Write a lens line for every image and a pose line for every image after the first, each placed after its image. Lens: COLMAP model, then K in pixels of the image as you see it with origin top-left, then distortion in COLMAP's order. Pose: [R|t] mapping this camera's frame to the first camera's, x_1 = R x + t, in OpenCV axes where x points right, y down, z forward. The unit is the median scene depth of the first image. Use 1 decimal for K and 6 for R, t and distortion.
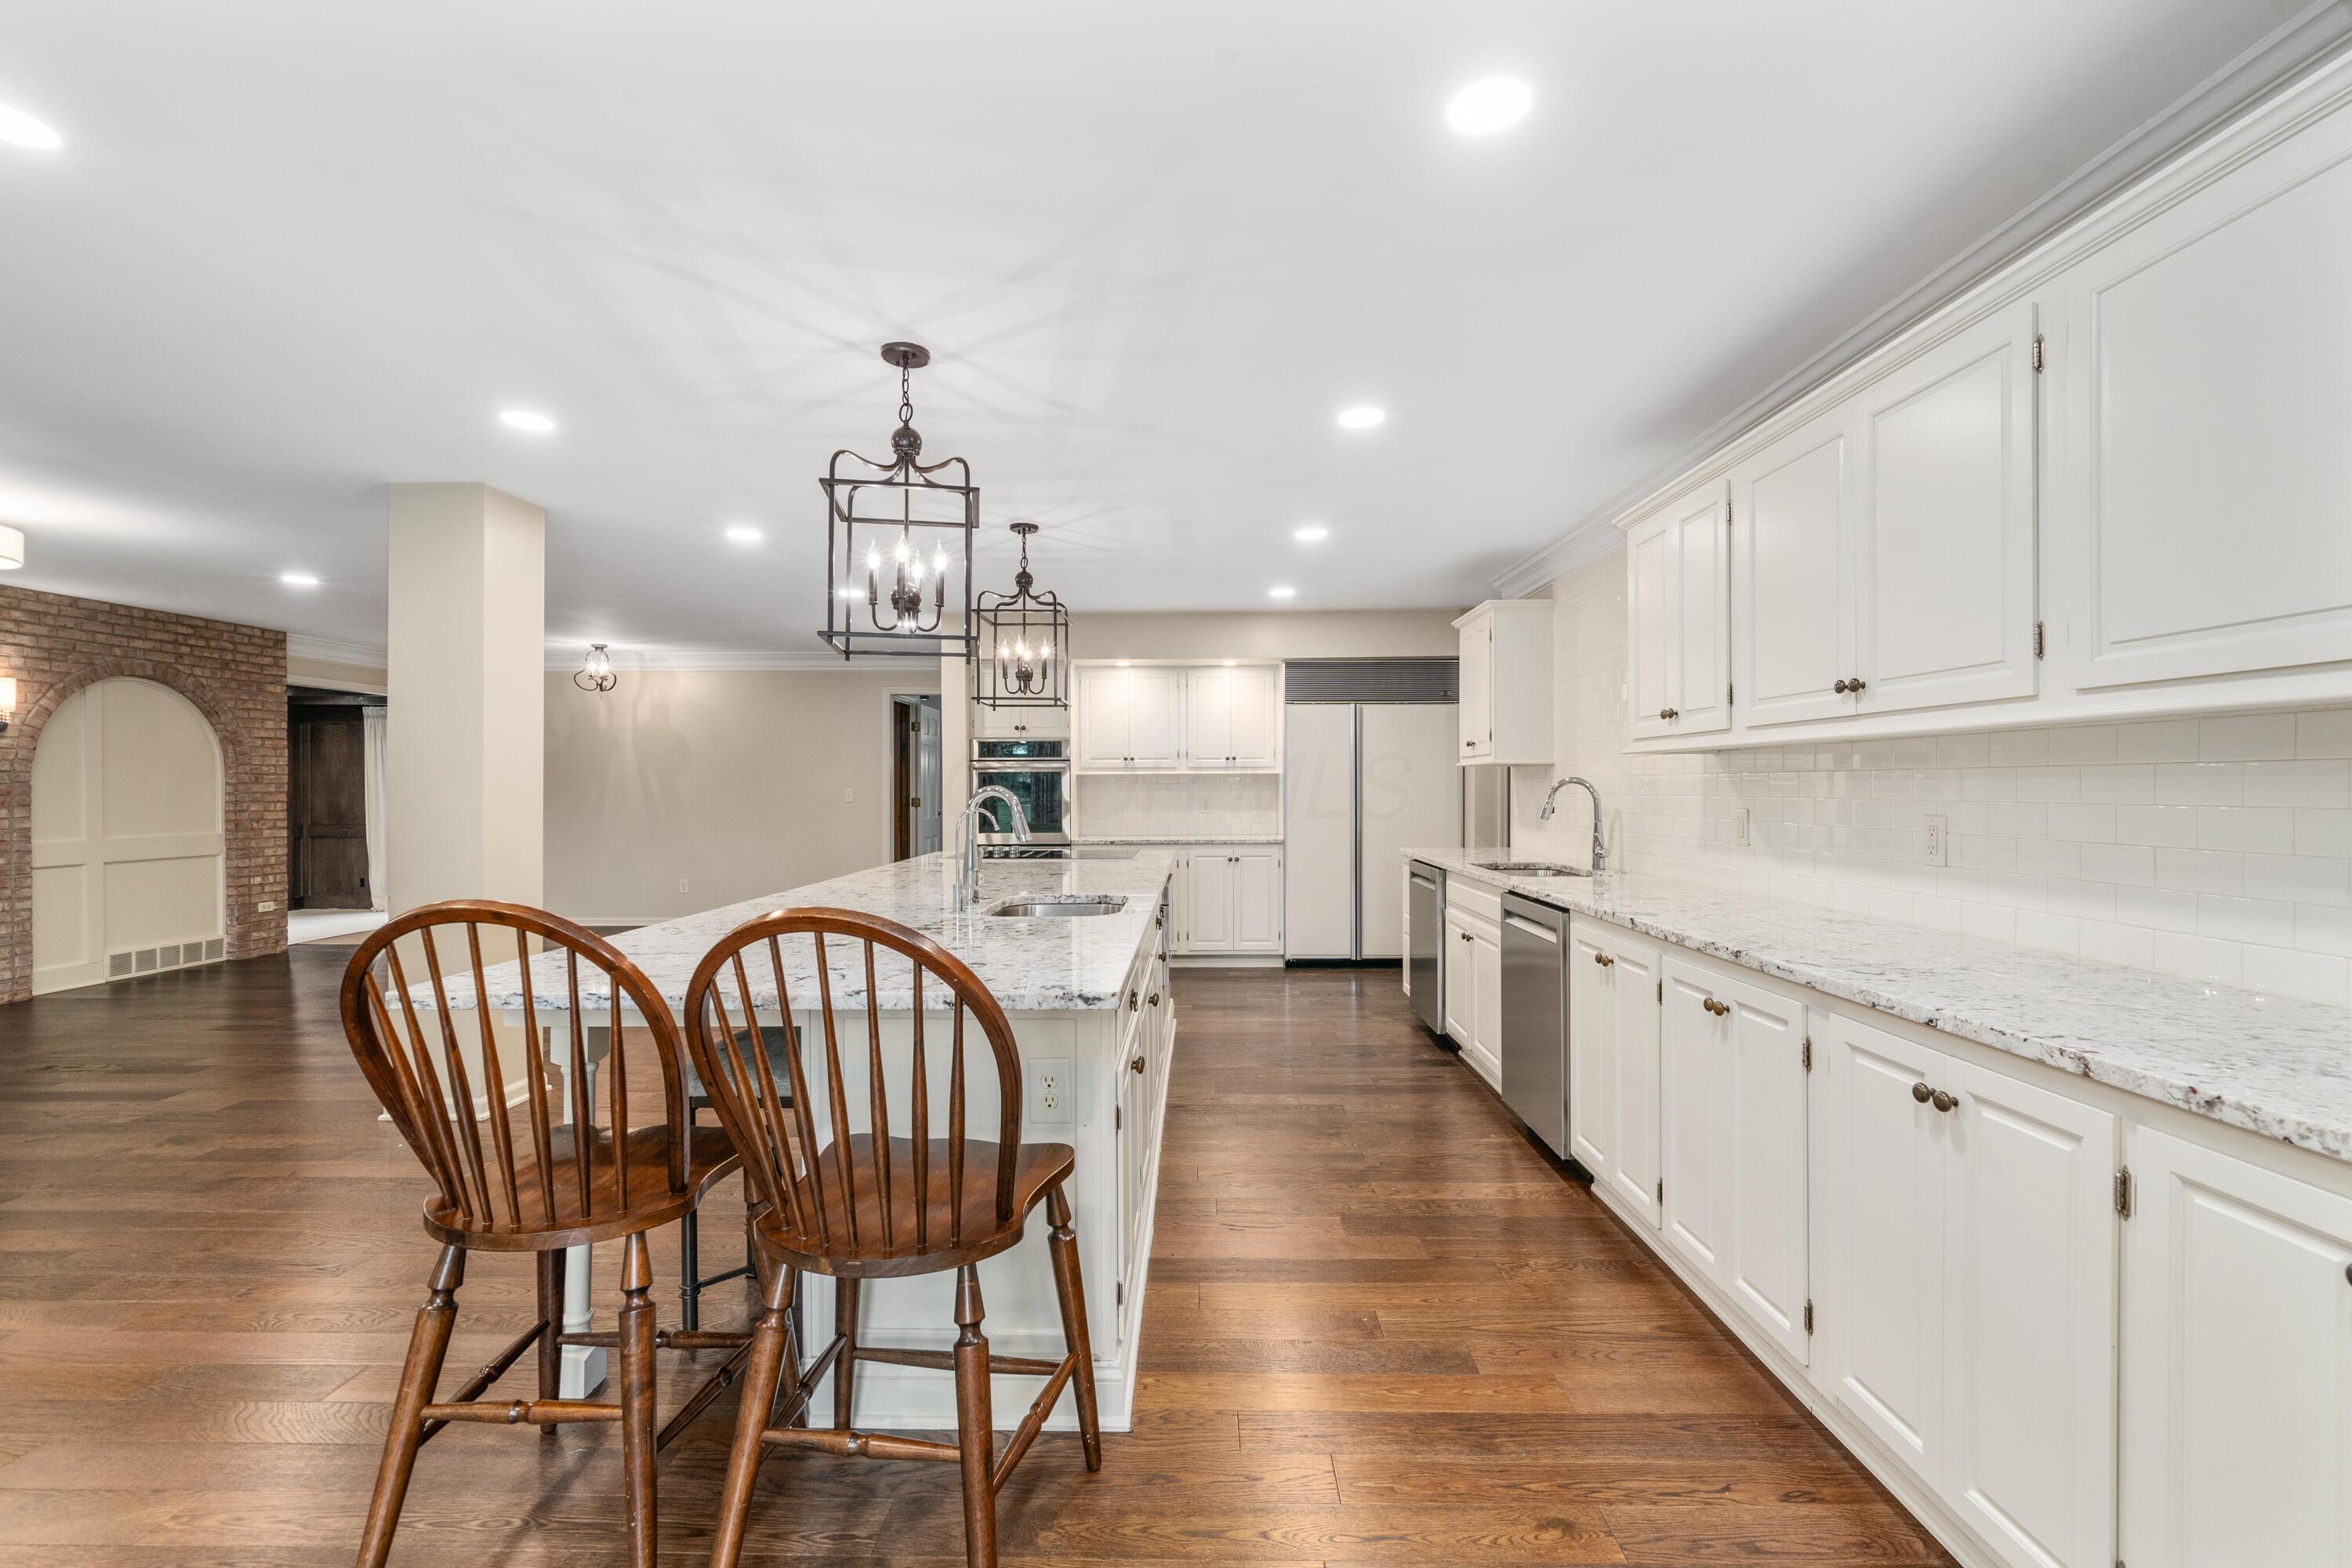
lens RADIAL K [[994.2, 0, 1214.0], [0, 994.2, 786.9], [0, 0, 1]] dist [-0.007857, -0.000576]
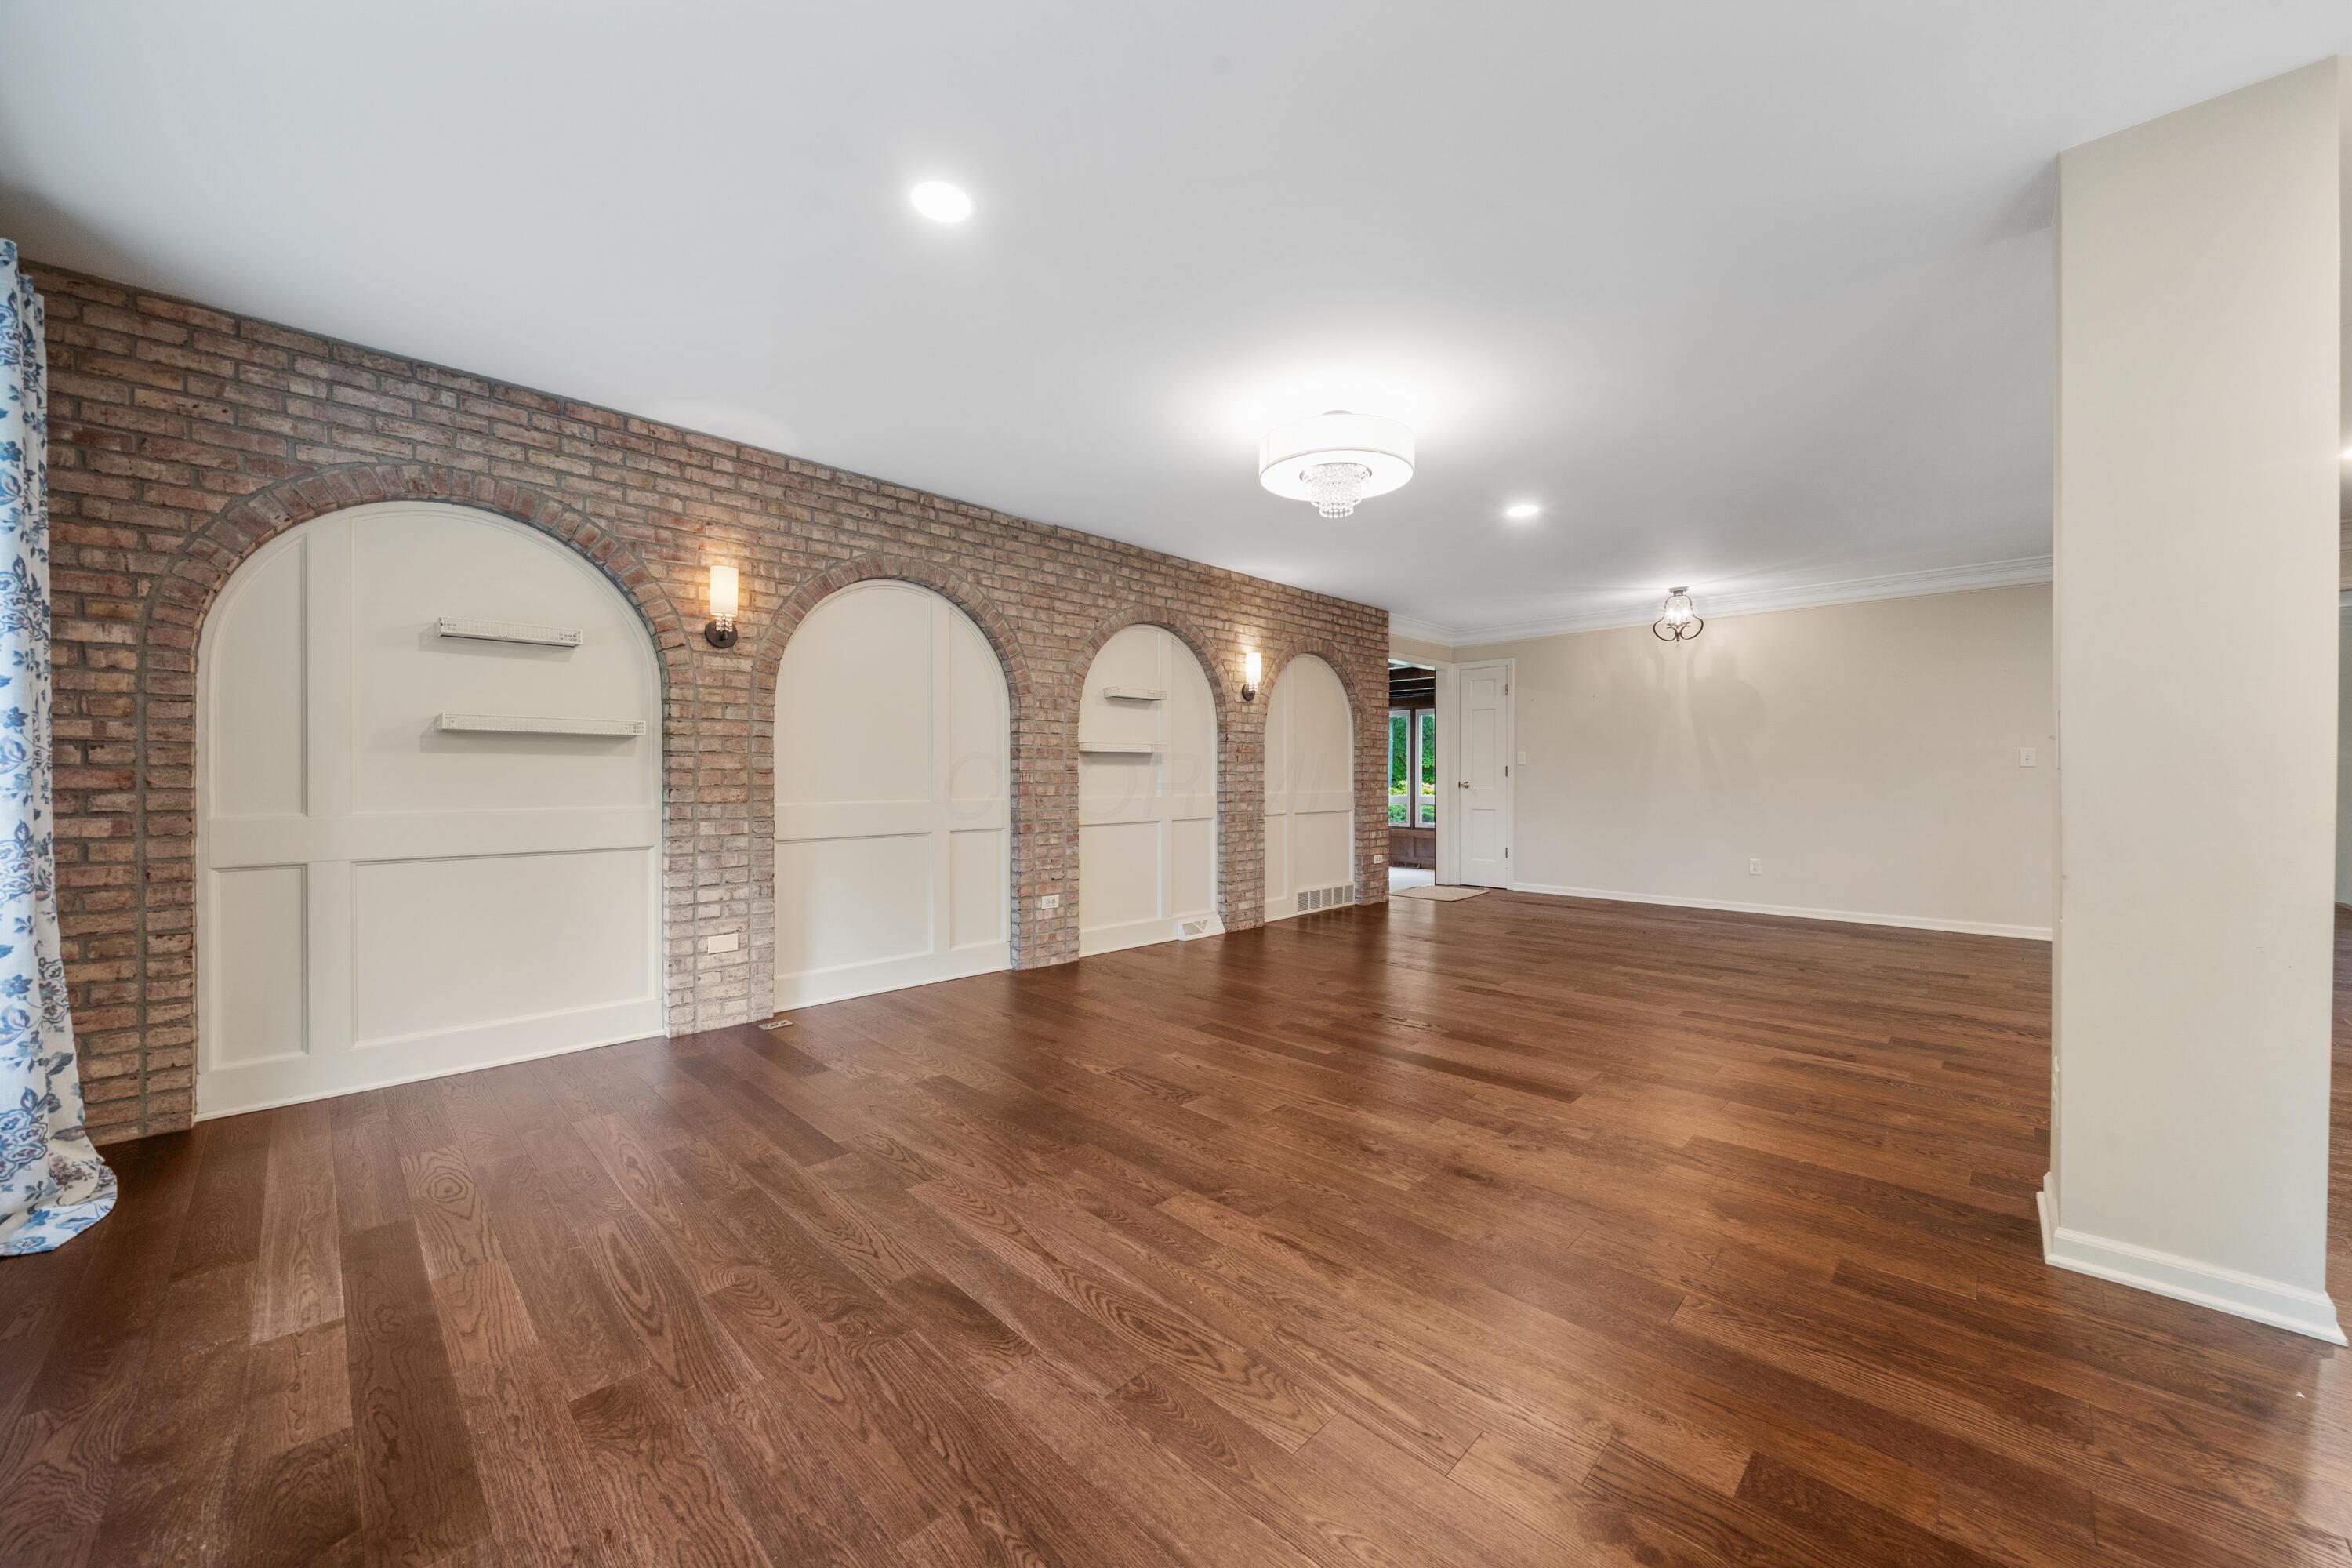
lens RADIAL K [[856.0, 0, 1172.8], [0, 856.0, 779.2], [0, 0, 1]] dist [-0.005540, 0.000033]
pose [[0.708842, 0.004954, -0.705350, -0.577641], [-0.001915, 0.999985, 0.005100, 0.035287], [0.705365, -0.002264, 0.708841, 0.200780]]
